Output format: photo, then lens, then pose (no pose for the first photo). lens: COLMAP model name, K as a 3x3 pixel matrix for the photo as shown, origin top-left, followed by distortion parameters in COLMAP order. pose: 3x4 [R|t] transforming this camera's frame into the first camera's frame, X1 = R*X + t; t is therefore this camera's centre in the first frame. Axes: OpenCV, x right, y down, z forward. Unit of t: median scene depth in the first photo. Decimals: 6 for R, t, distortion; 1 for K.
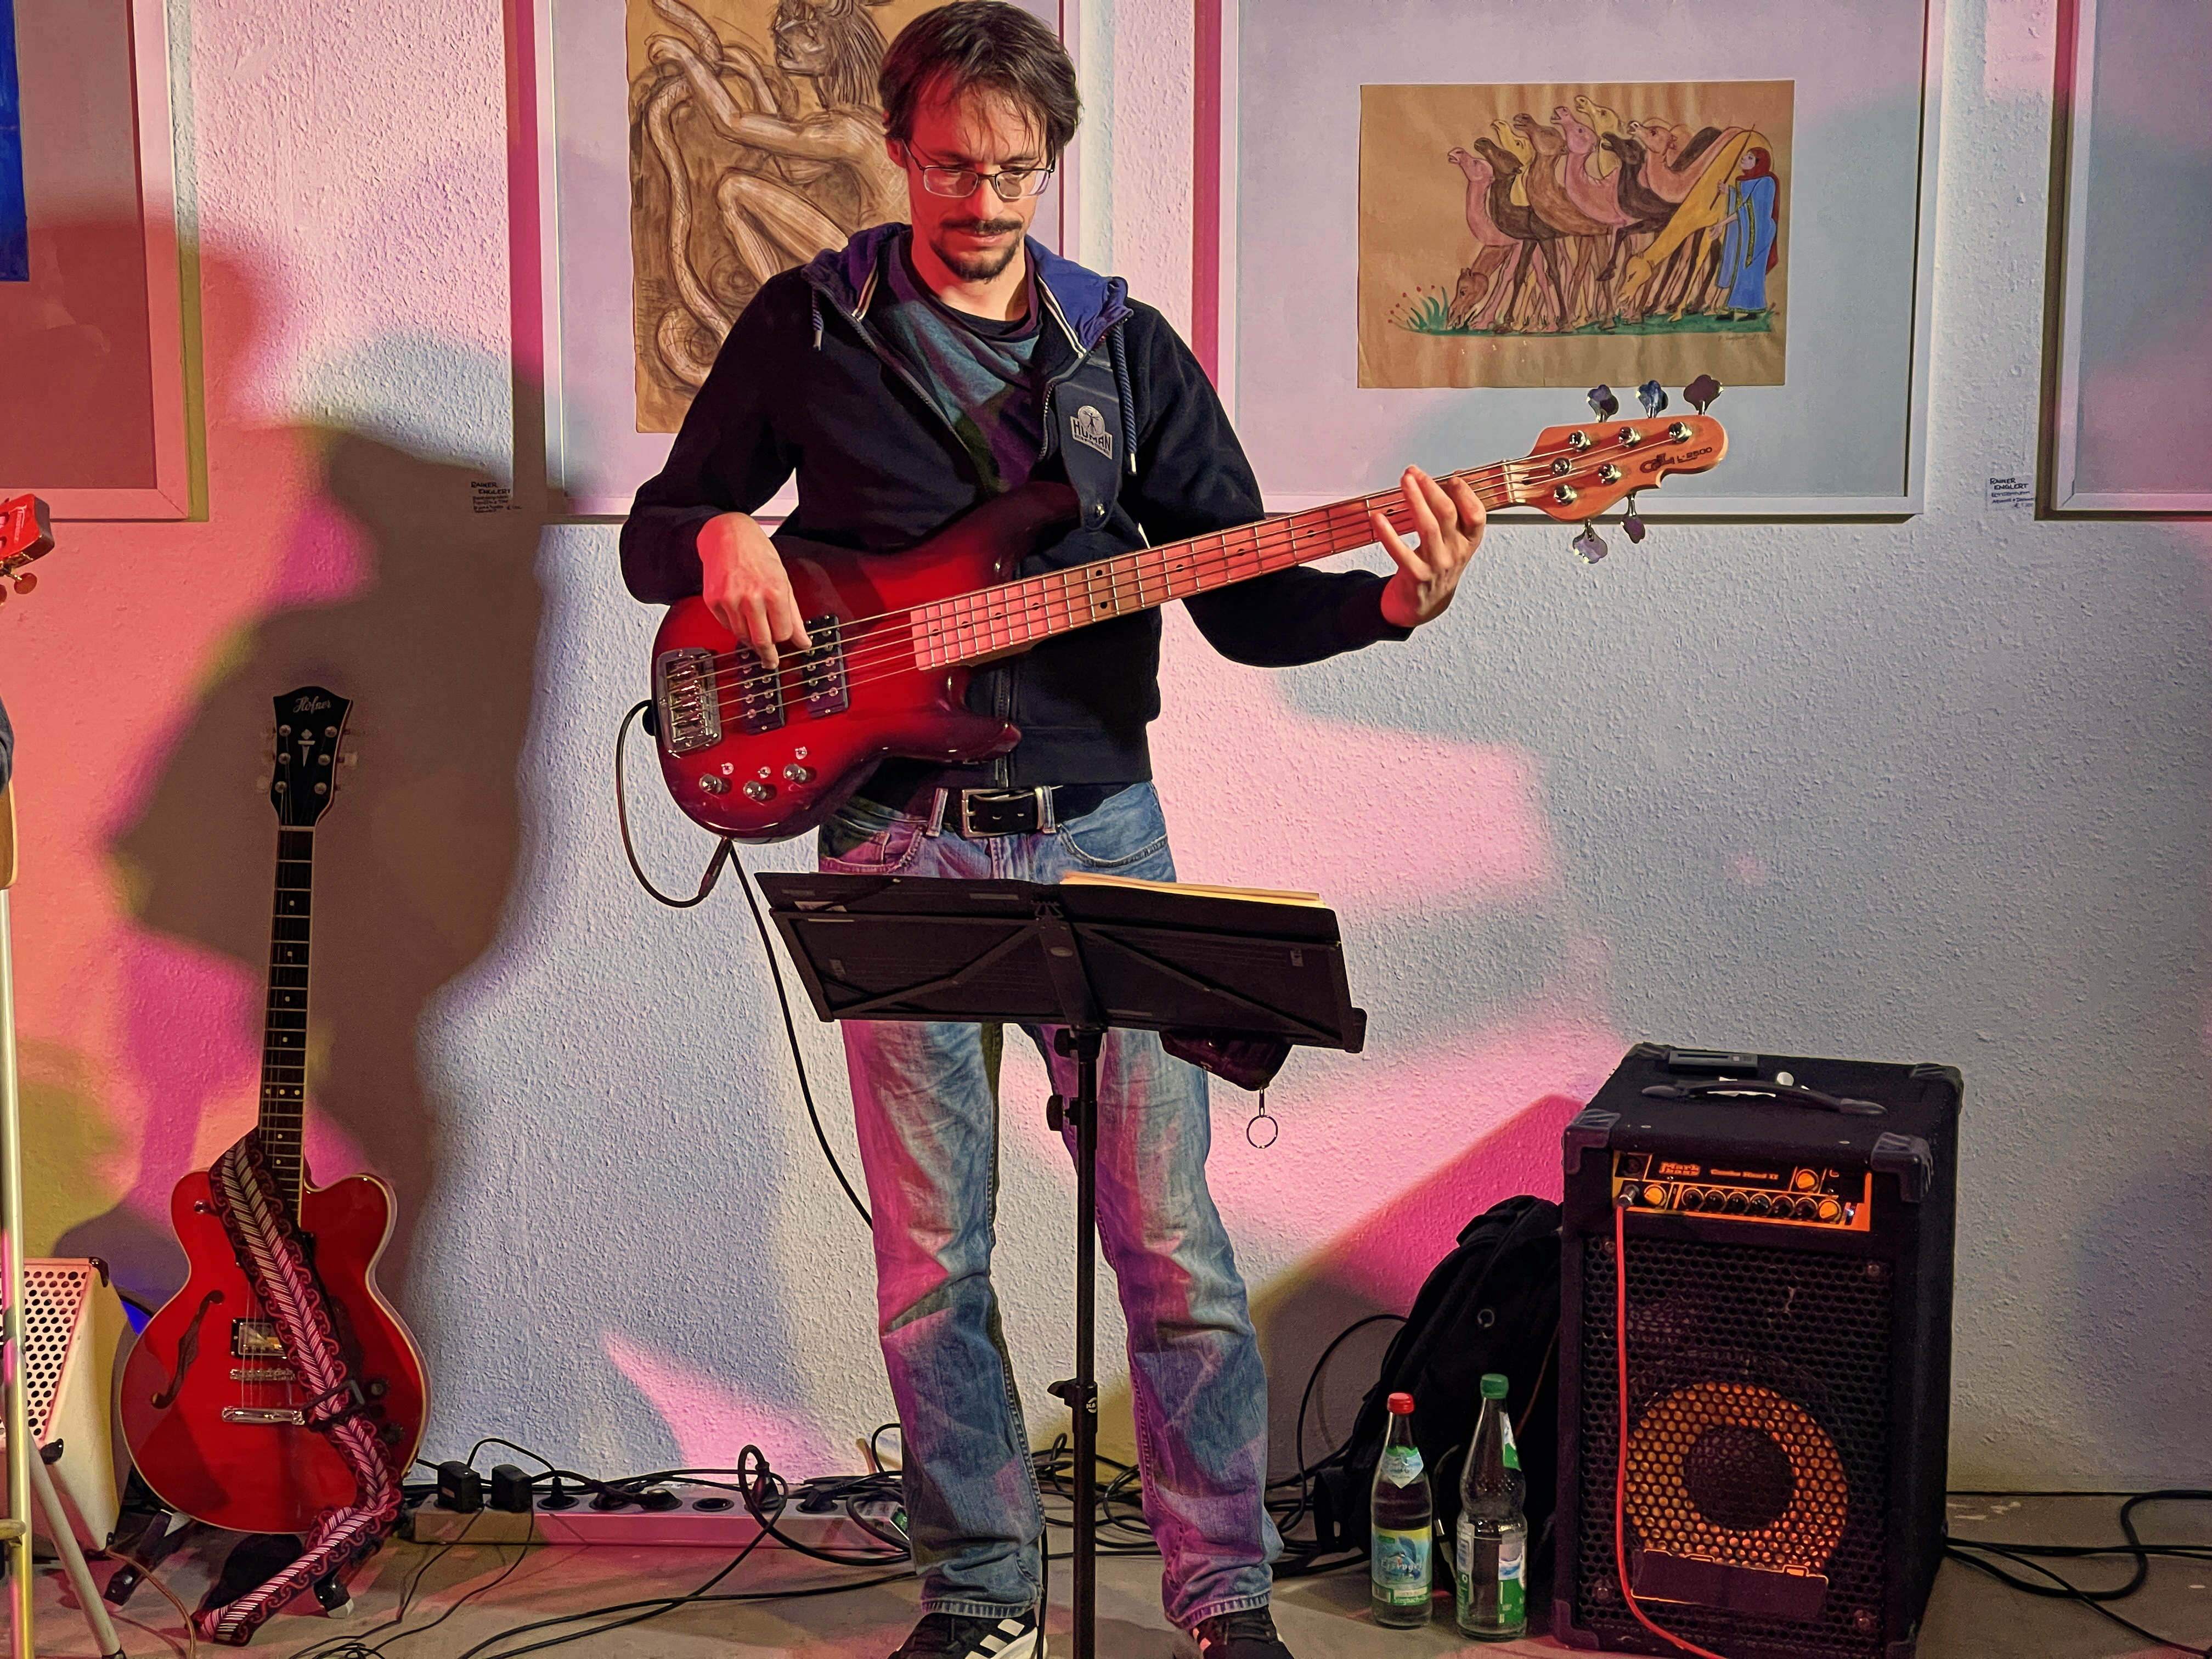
lens RADIAL K [[4093.0, 0, 1127.5], [0, 4093.0, 829.2], [0, 0, 1]] dist [0.230315, -0.424874]
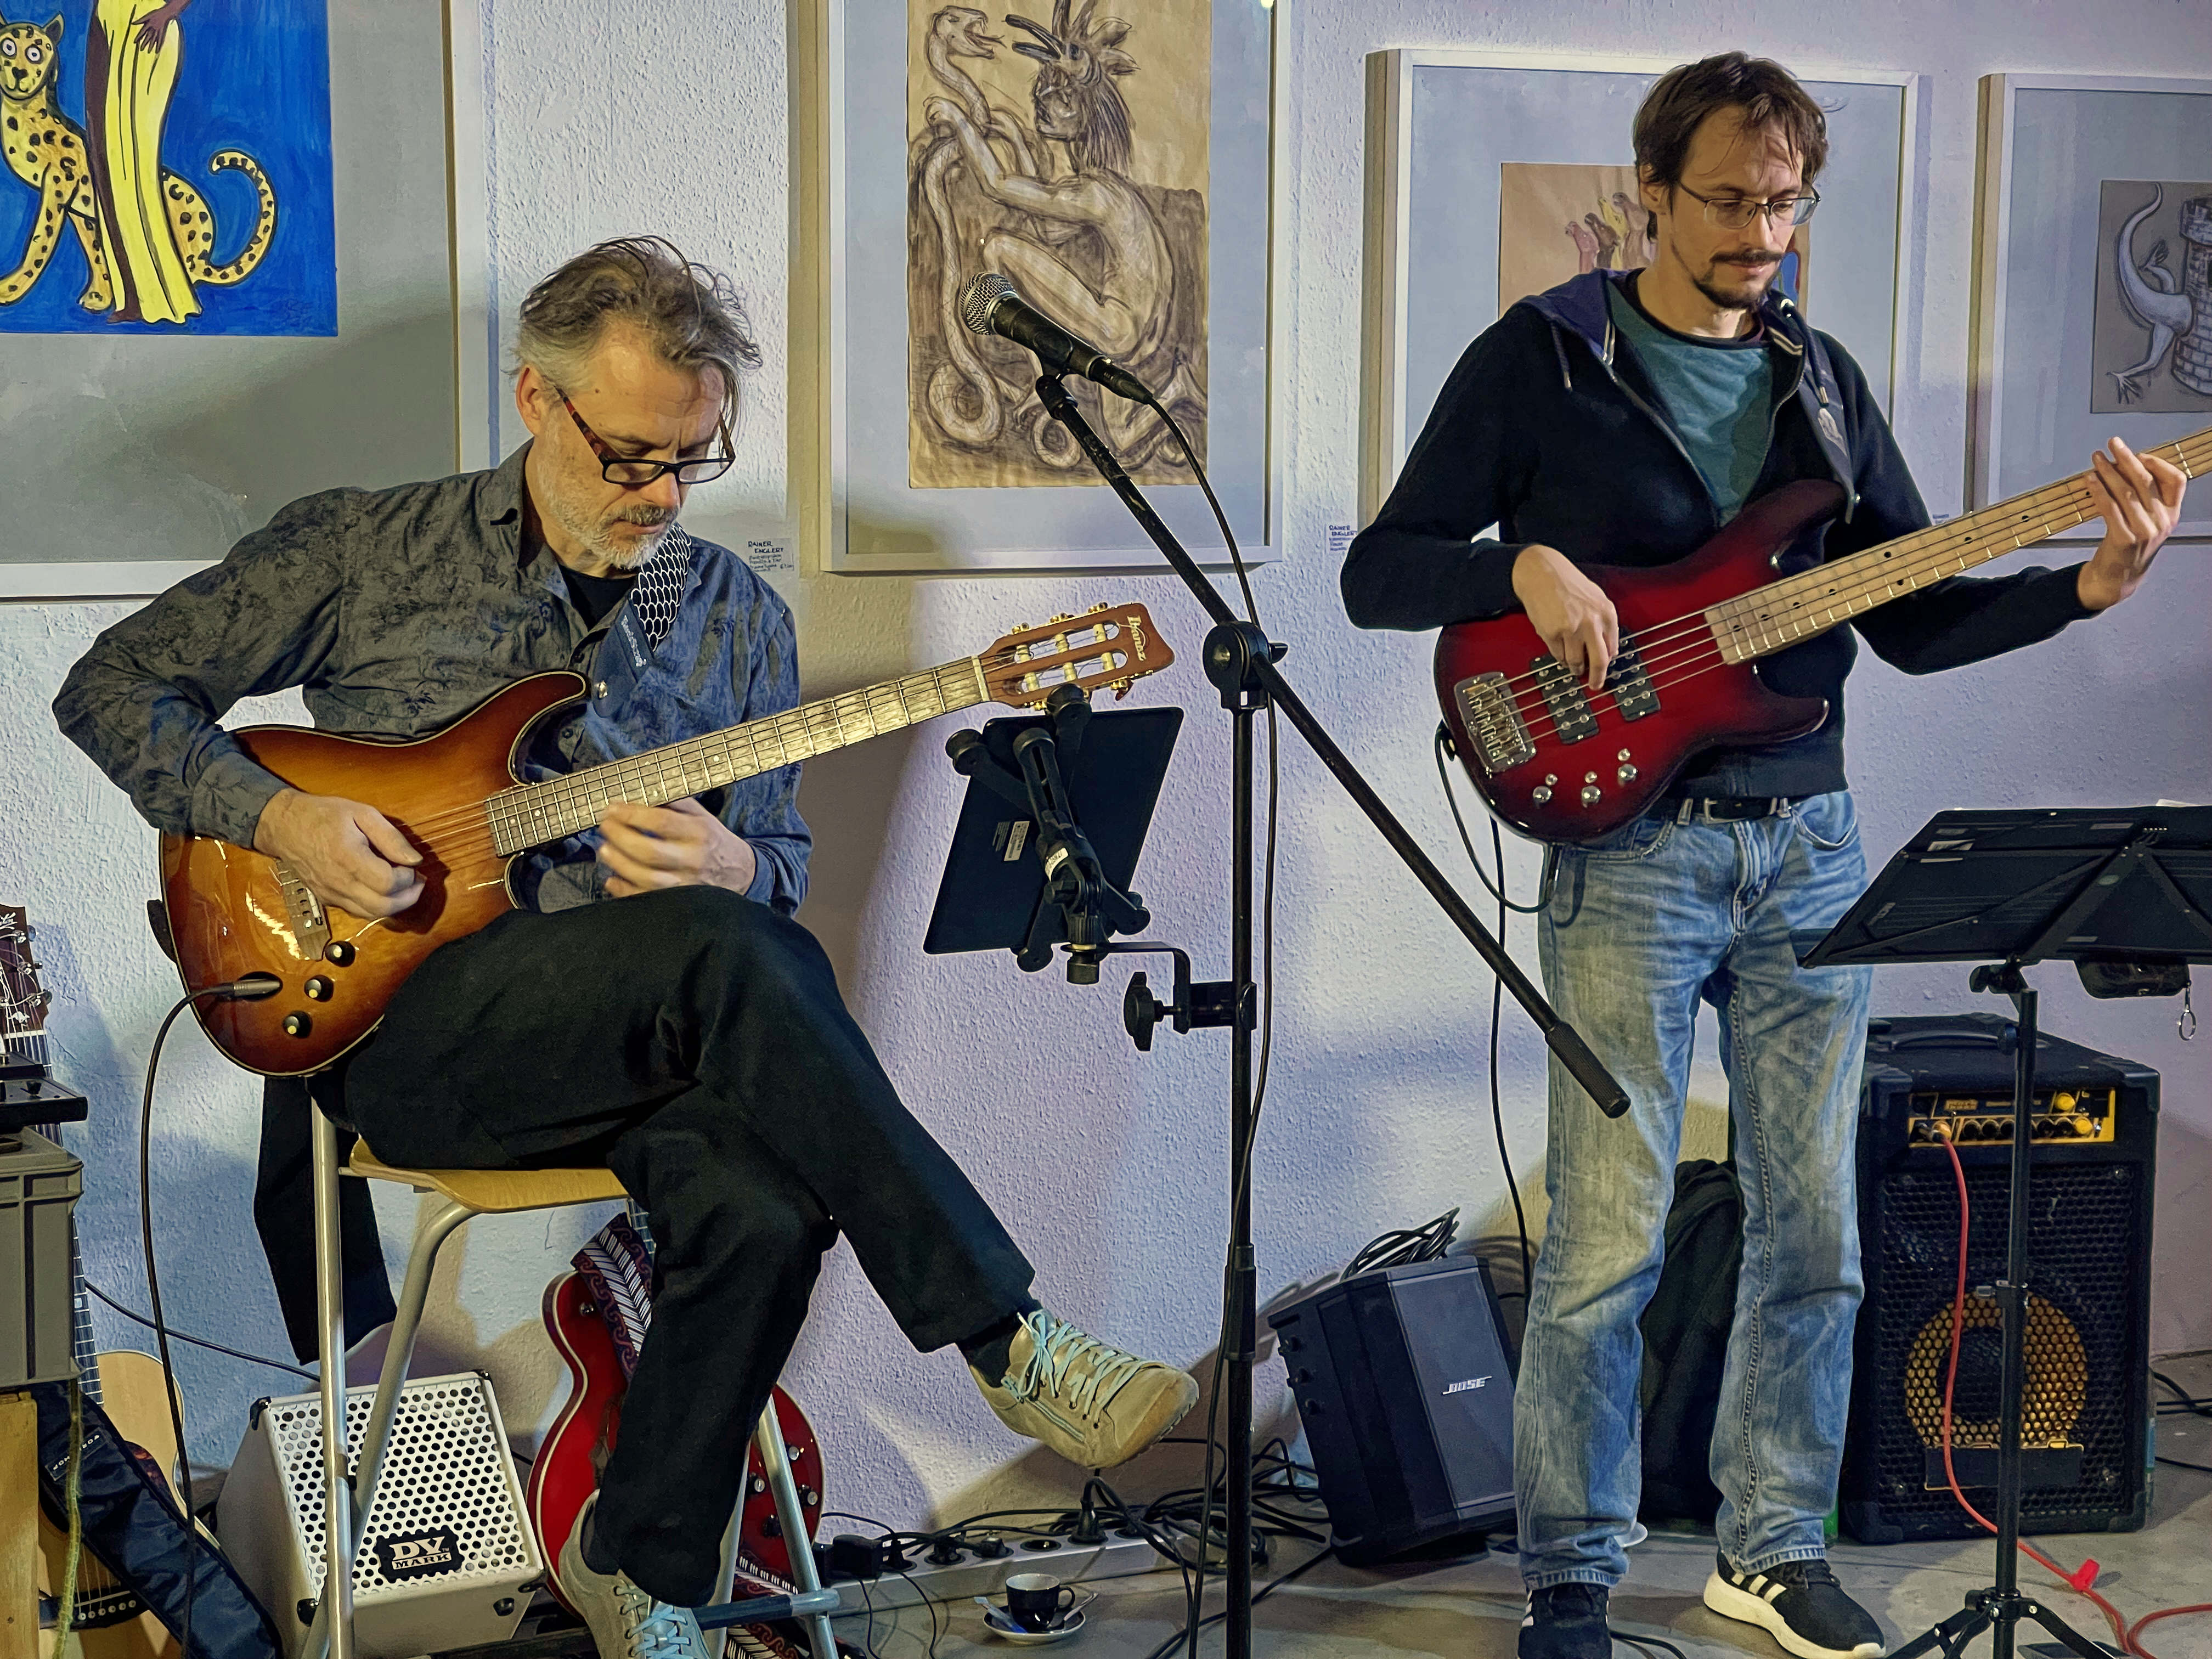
lens RADIAL K [[4093.0, 0, 1127.5], [0, 4093.0, 829.2], [0, 0, 1]] dist [0.230315, -0.424874]
pose [[0.865861, -0.053202, 0.497448, -0.585033], [0.075416, 0.996847, -0.024657, 0.016000], [-0.494568, 0.058865, 0.867143, 0.108030]]
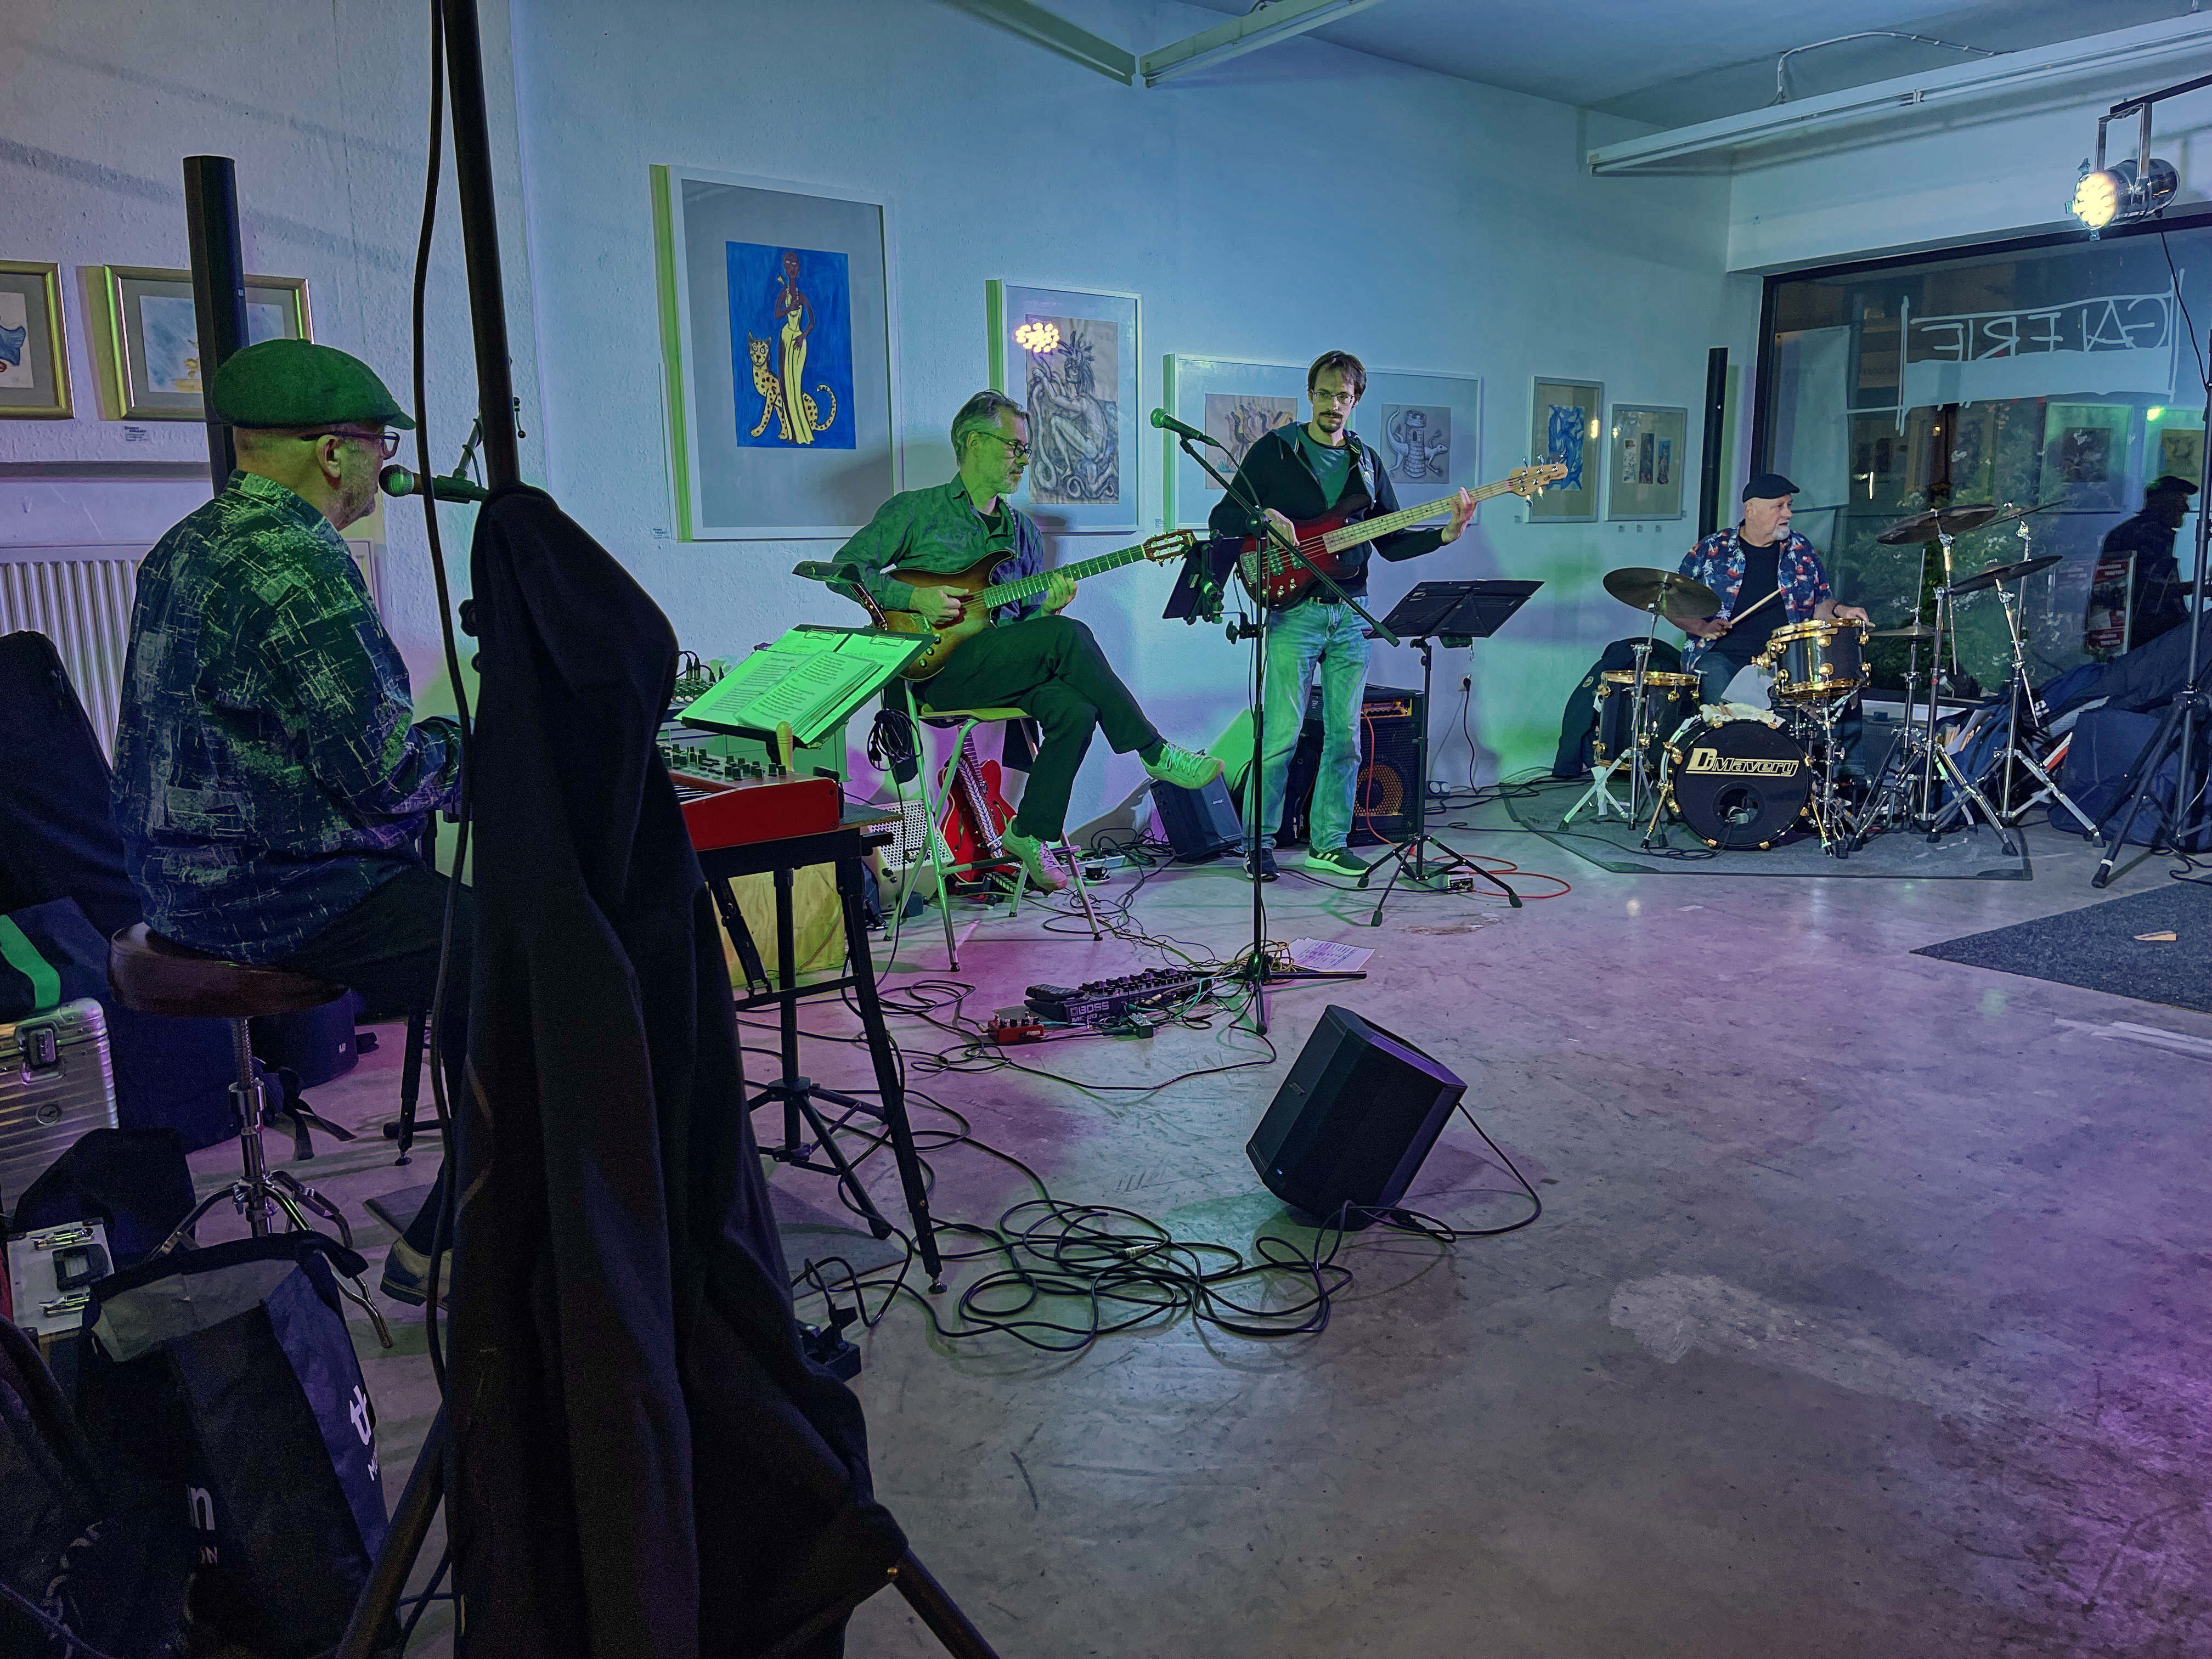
lens RADIAL K [[1665.2, 0, 1116.3], [0, 1665.2, 837.7], [0, 0, 1]] dist [0.080926, -0.107421]
pose [[0.761105, -0.129445, 0.635581, -0.880366], [0.114453, 0.991311, 0.064838, 0.072487], [-0.638451, 0.023396, 0.769307, 0.039063]]
